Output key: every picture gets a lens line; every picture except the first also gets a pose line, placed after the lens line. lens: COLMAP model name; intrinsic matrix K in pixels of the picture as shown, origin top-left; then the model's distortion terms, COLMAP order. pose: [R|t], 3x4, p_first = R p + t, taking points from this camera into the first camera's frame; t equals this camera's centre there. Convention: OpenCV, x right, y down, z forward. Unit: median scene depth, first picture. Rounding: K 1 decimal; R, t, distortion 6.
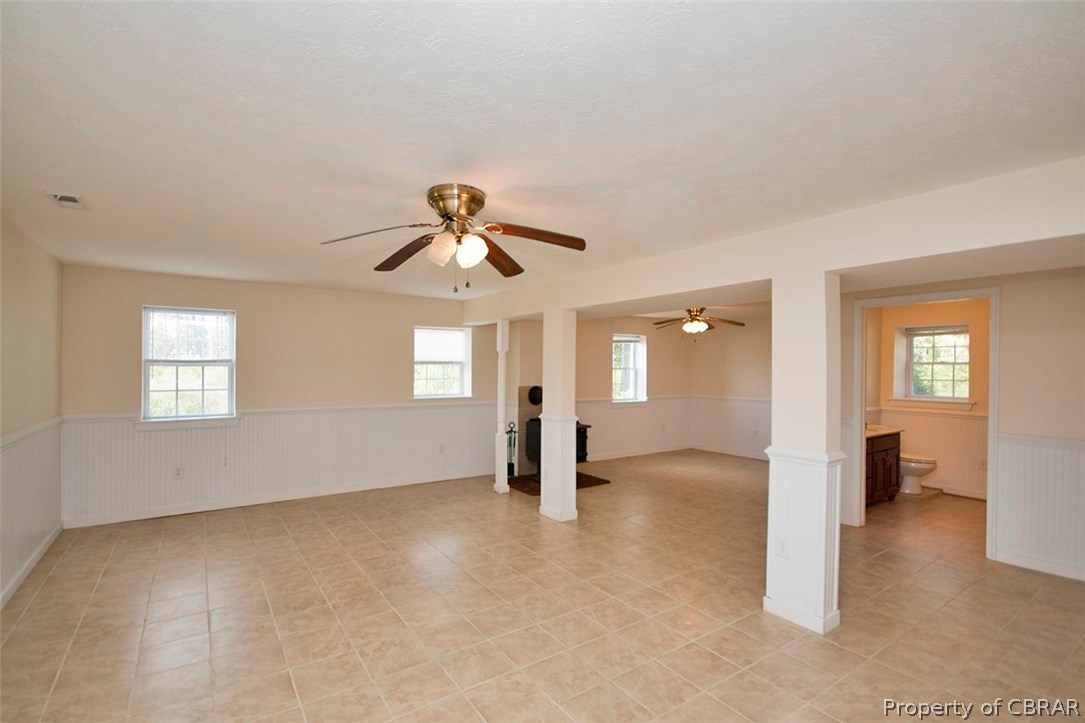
lens RADIAL K [[500.9, 0, 542.7], [0, 500.9, 366.3], [0, 0, 1]] dist [-0.013960, -0.001799]
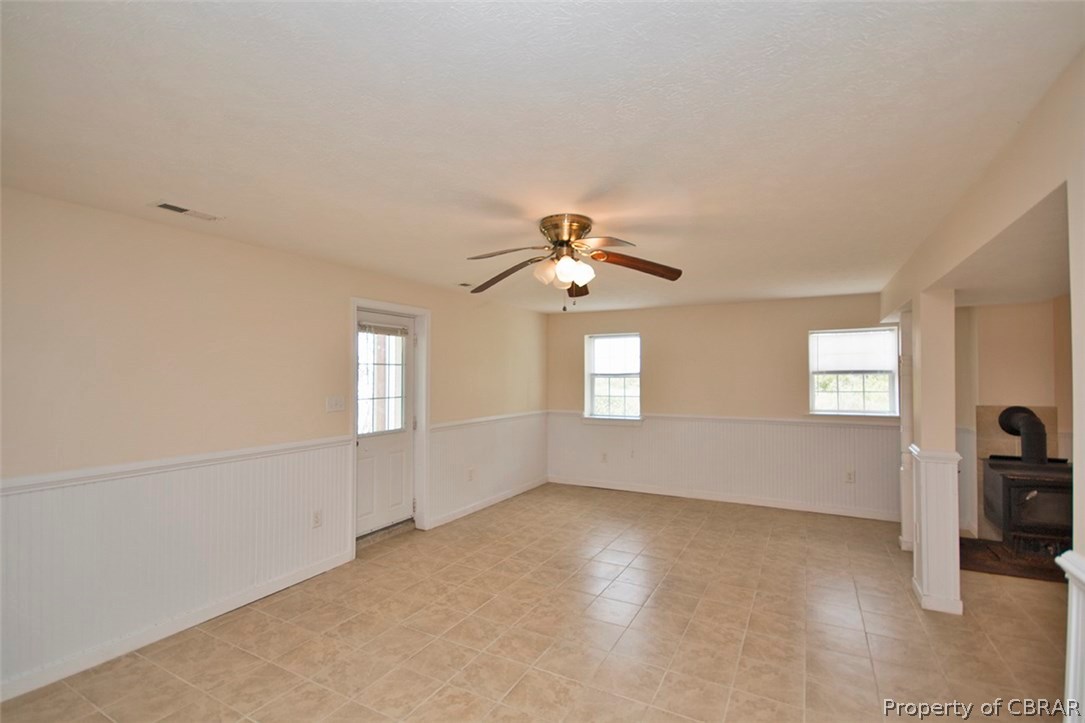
lens RADIAL K [[500.9, 0, 540.3], [0, 500.9, 363.0], [0, 0, 1]] dist [-0.013960, -0.001799]
pose [[0.433332, -0.032662, -0.900642, 0.447181], [0.006486, 0.999430, -0.033123, 0.002239], [0.901211, 0.008512, 0.433297, 0.265174]]
